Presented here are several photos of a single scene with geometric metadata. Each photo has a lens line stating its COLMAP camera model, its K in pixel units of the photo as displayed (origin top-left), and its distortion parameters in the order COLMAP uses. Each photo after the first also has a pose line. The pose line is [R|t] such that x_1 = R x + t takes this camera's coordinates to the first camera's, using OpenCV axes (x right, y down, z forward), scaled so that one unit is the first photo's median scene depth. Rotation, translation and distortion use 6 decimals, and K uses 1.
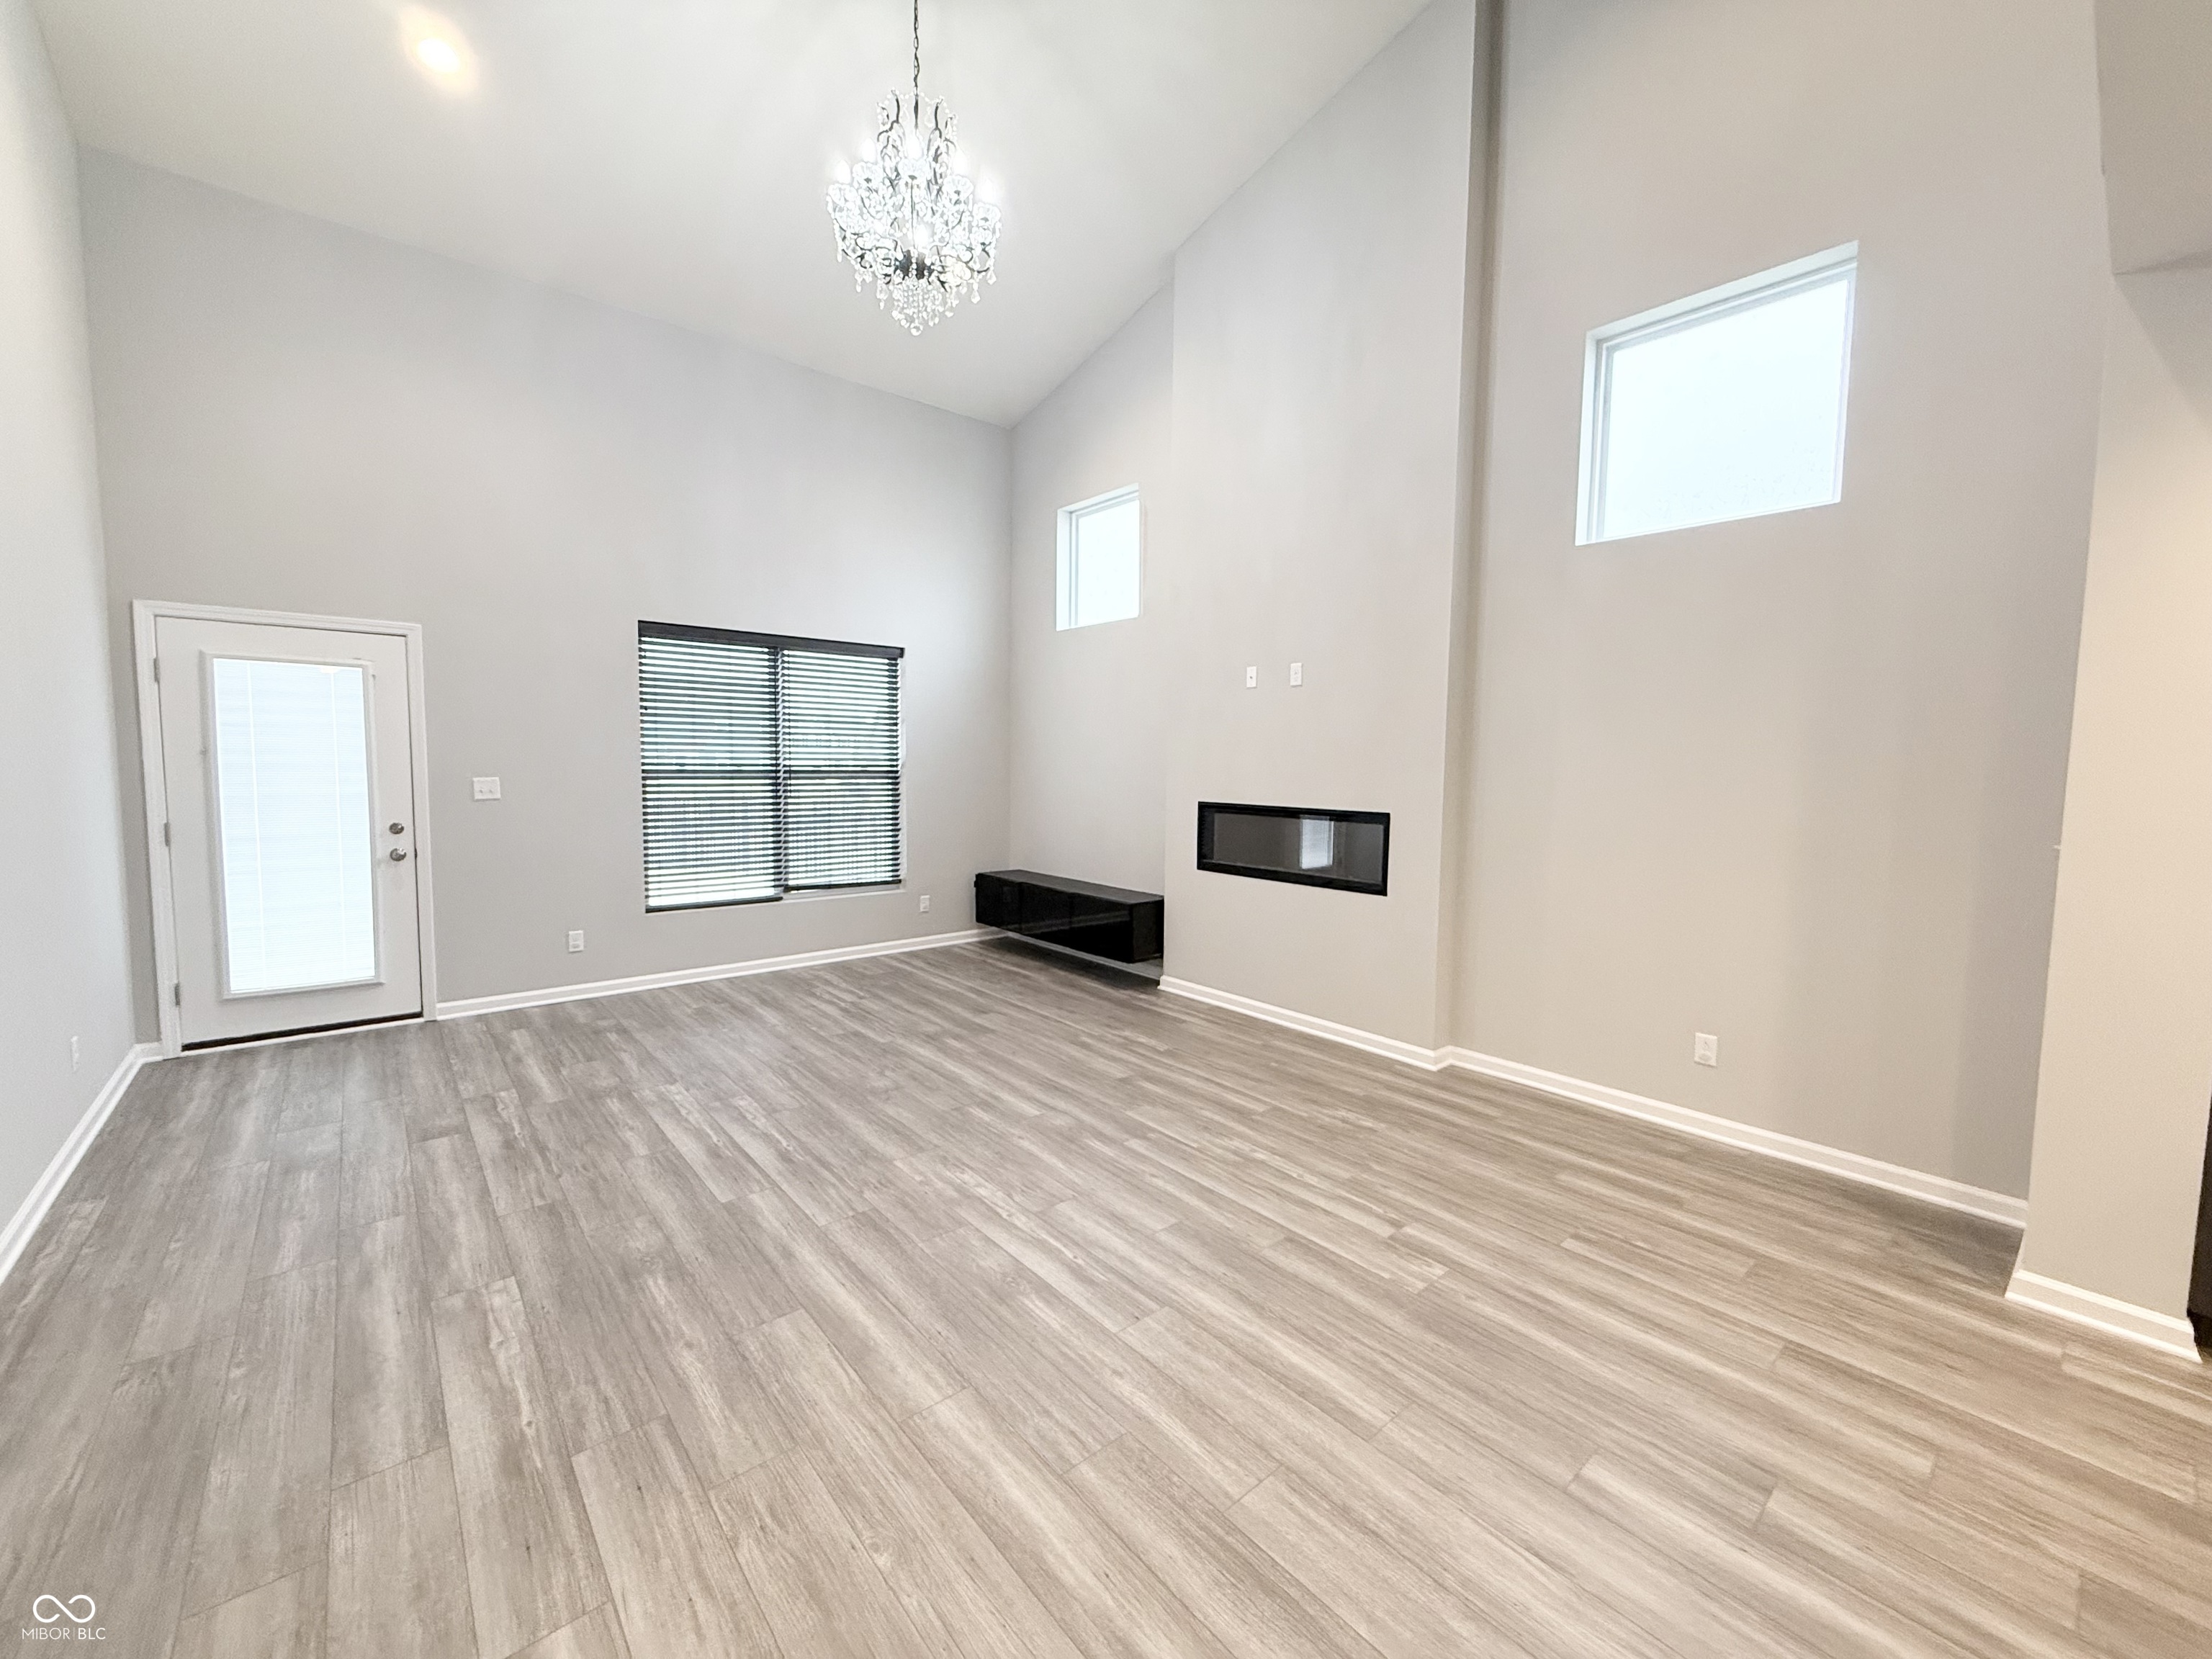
lens RADIAL K [[879.6, 0, 1101.3], [0, 879.6, 831.4], [0, 0, 1]] dist [-0.000279, 0.000582]
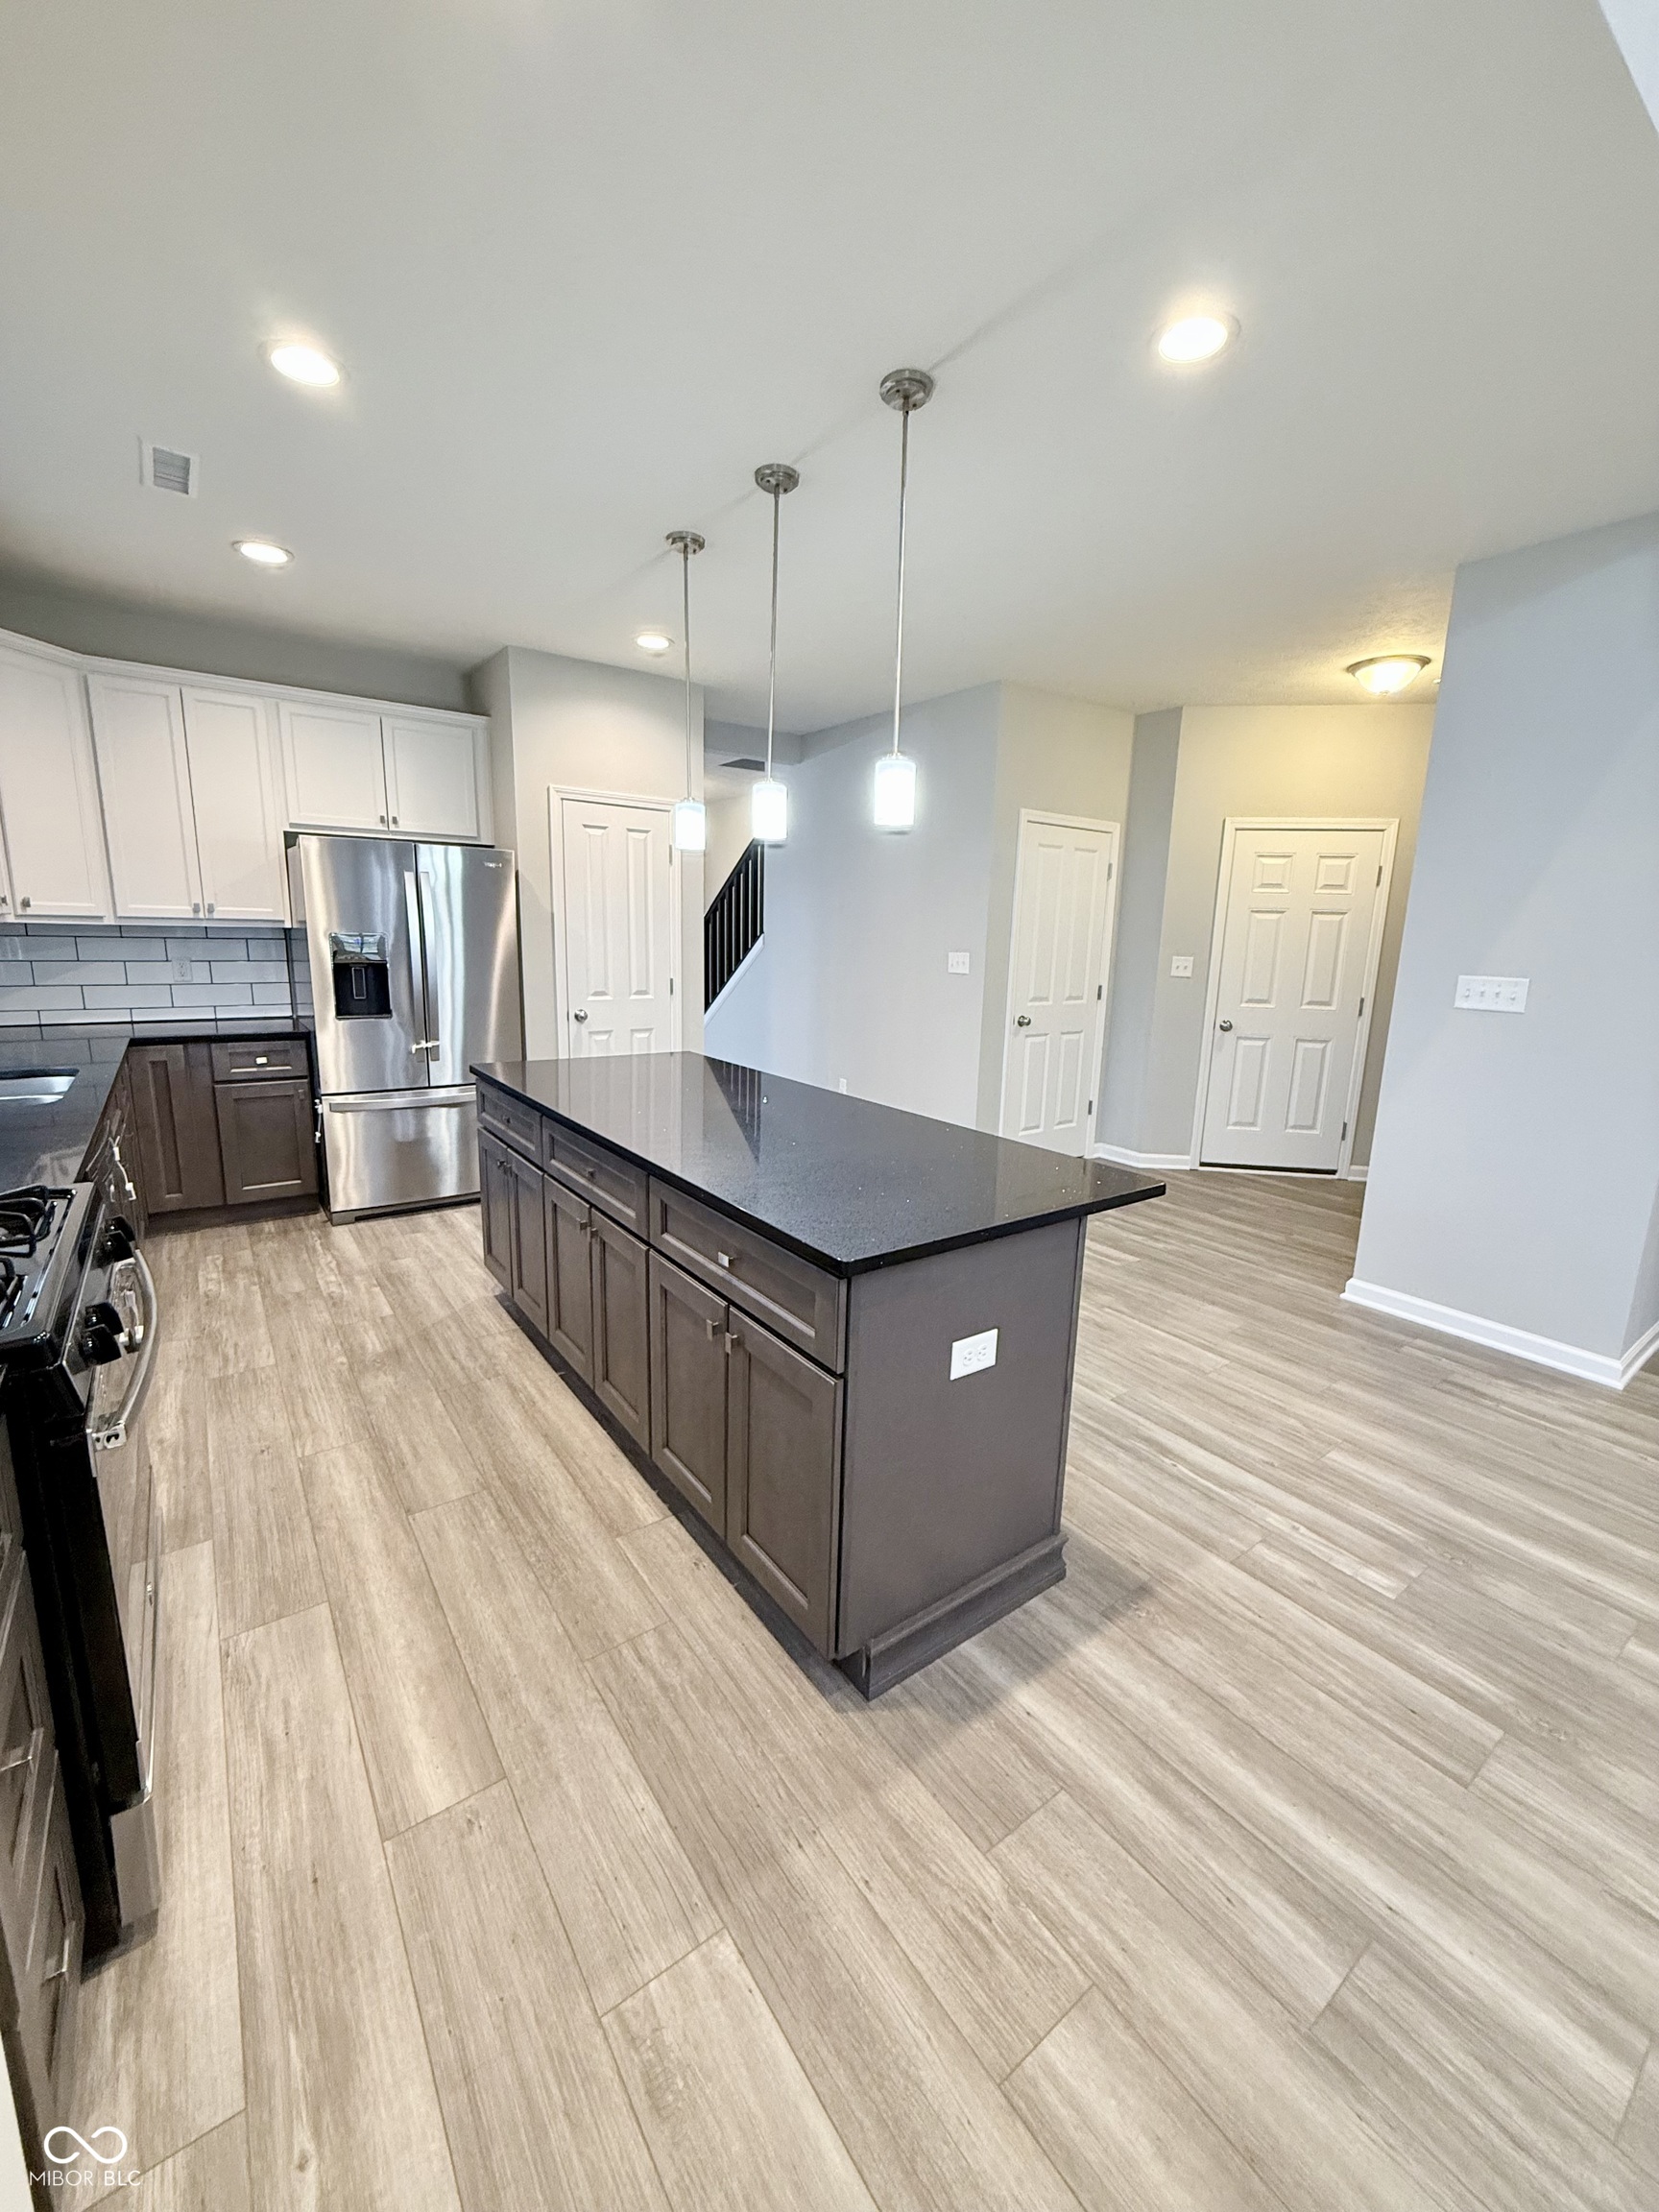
lens RADIAL K [[879.6, 0, 835.0], [0, 879.6, 1099.5], [0, 0, 1]] dist [-0.000279, 0.000582]
pose [[-0.996848, -0.052217, 0.059731, 0.573868], [-0.034192, 0.962122, 0.270465, -0.041979], [-0.071591, 0.267570, -0.960875, 0.753284]]
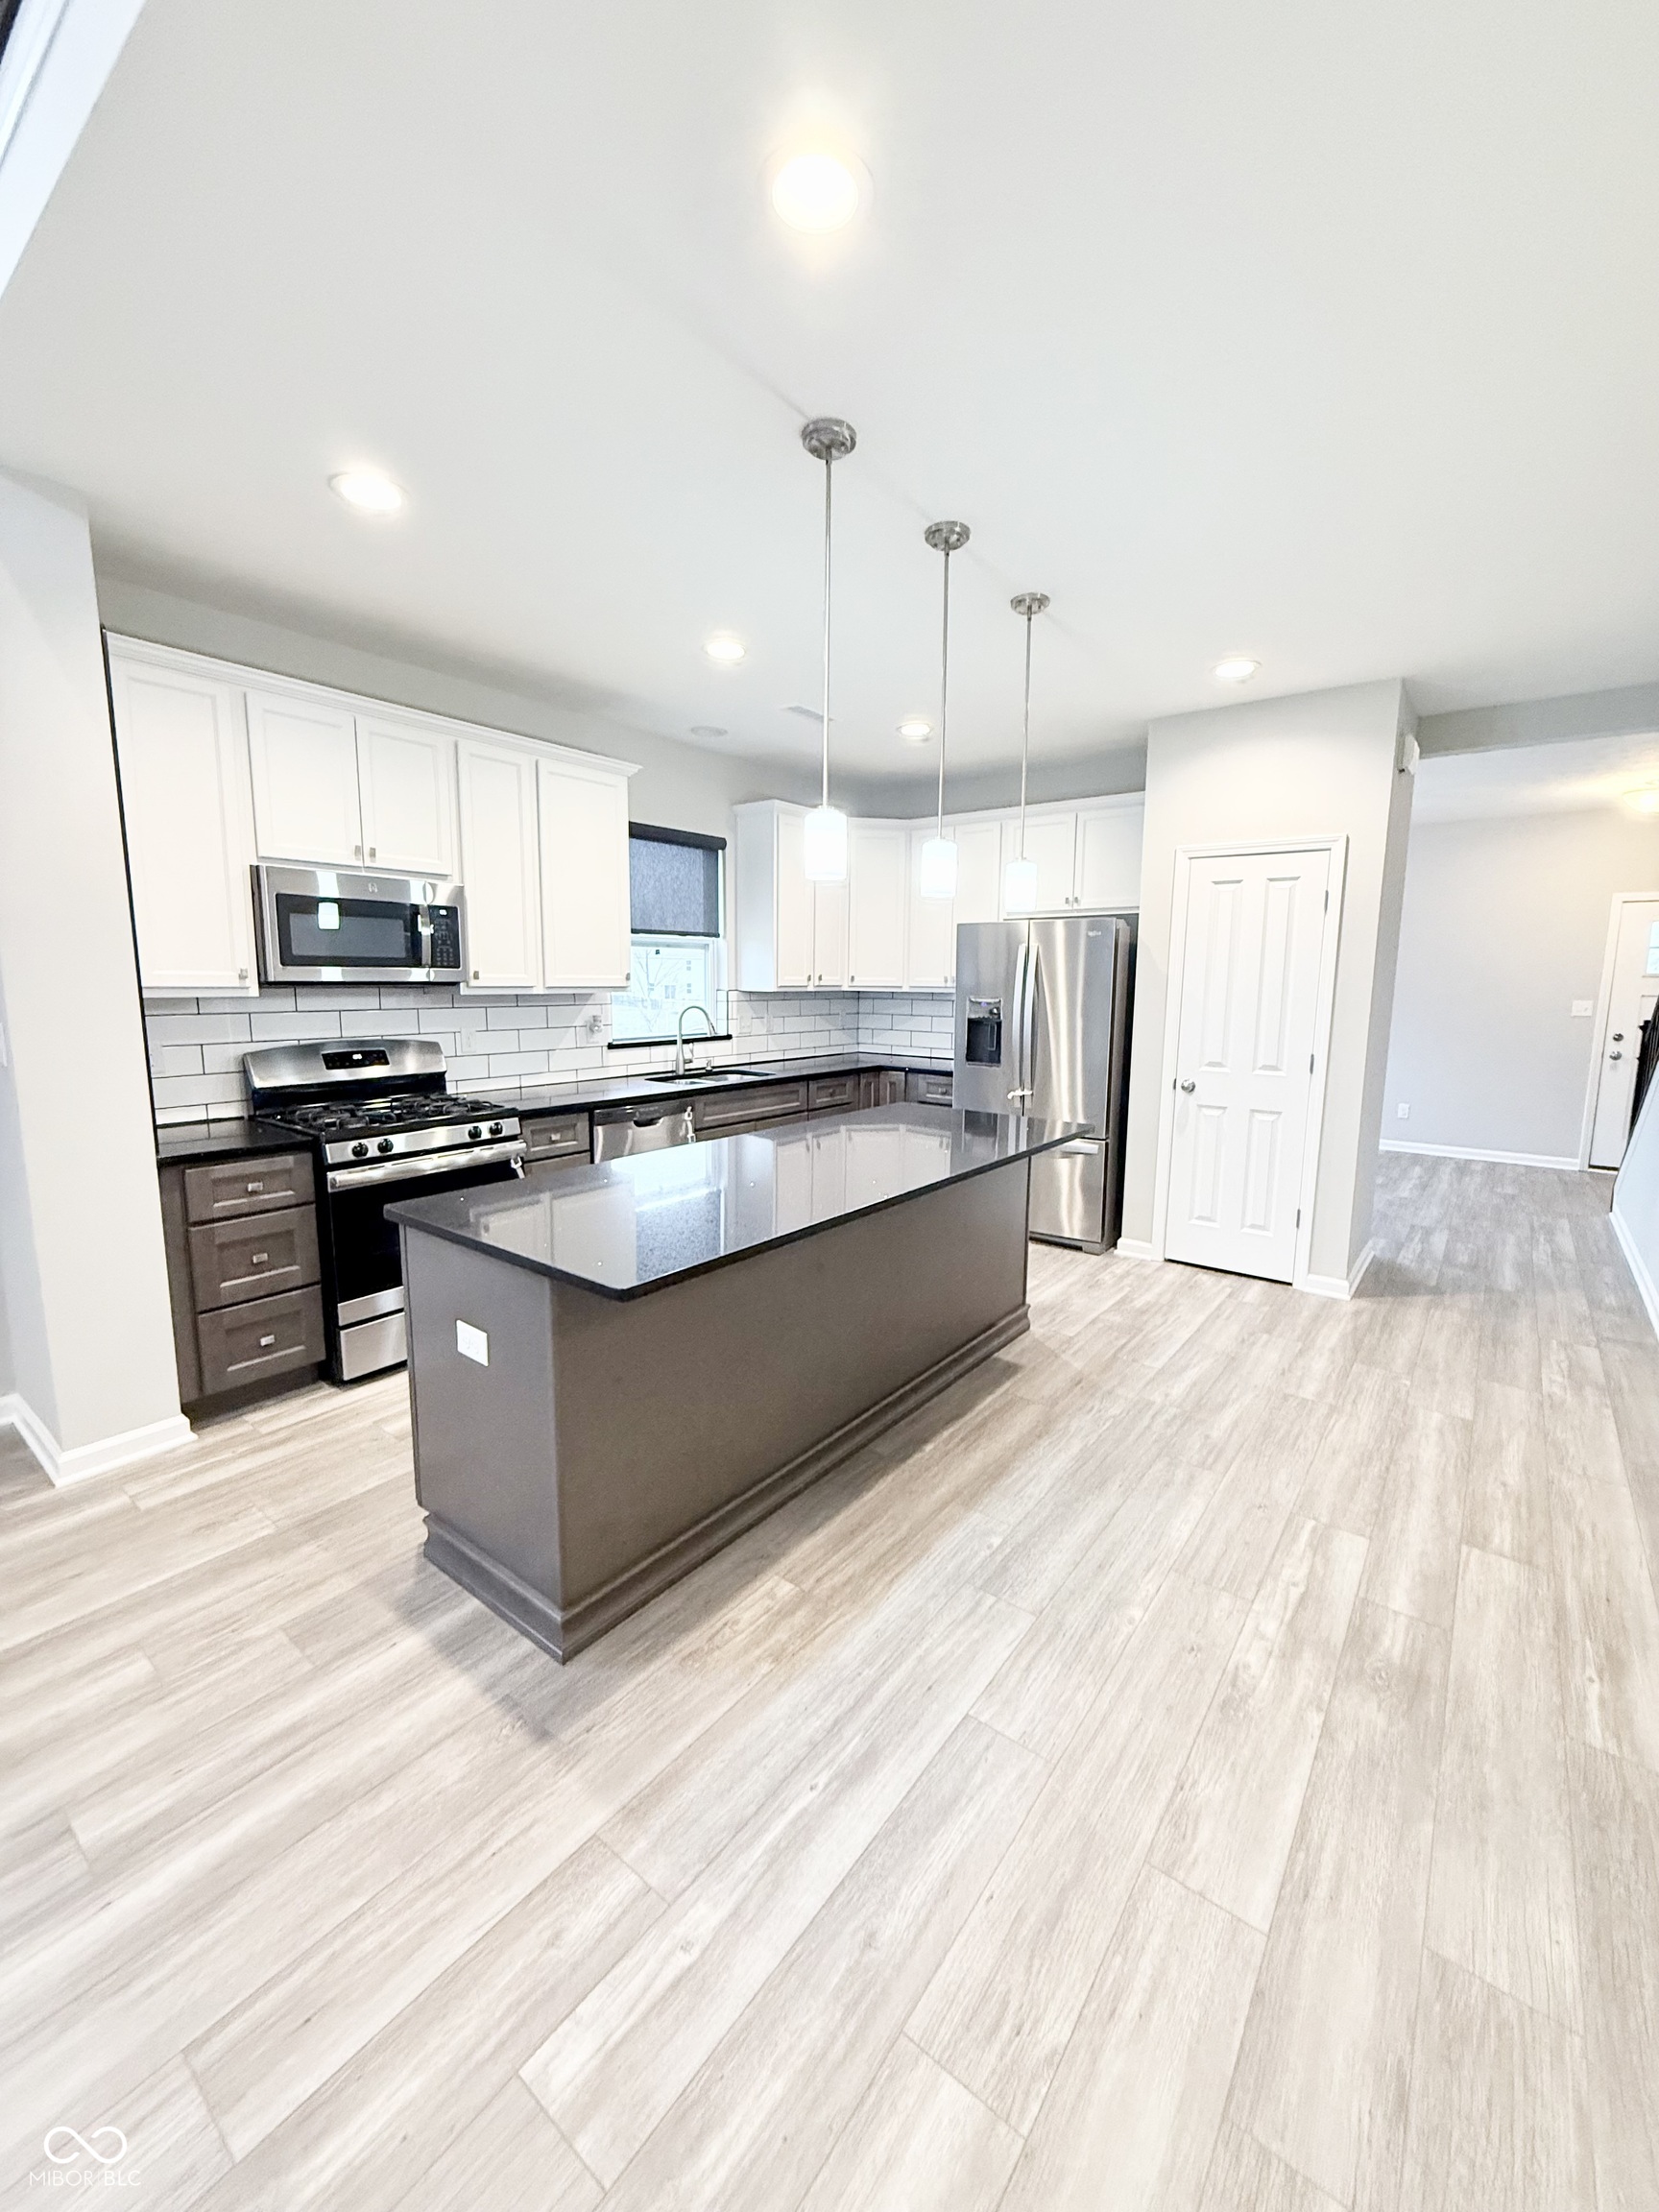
lens RADIAL K [[879.6, 0, 832.6], [0, 879.6, 1093.4], [0, 0, 1]] dist [-0.000279, 0.000582]
pose [[-0.209520, -0.145510, 0.966917, -0.052688], [0.068577, 0.984244, 0.162978, -0.015252], [-0.975397, 0.100455, -0.196240, 0.193134]]
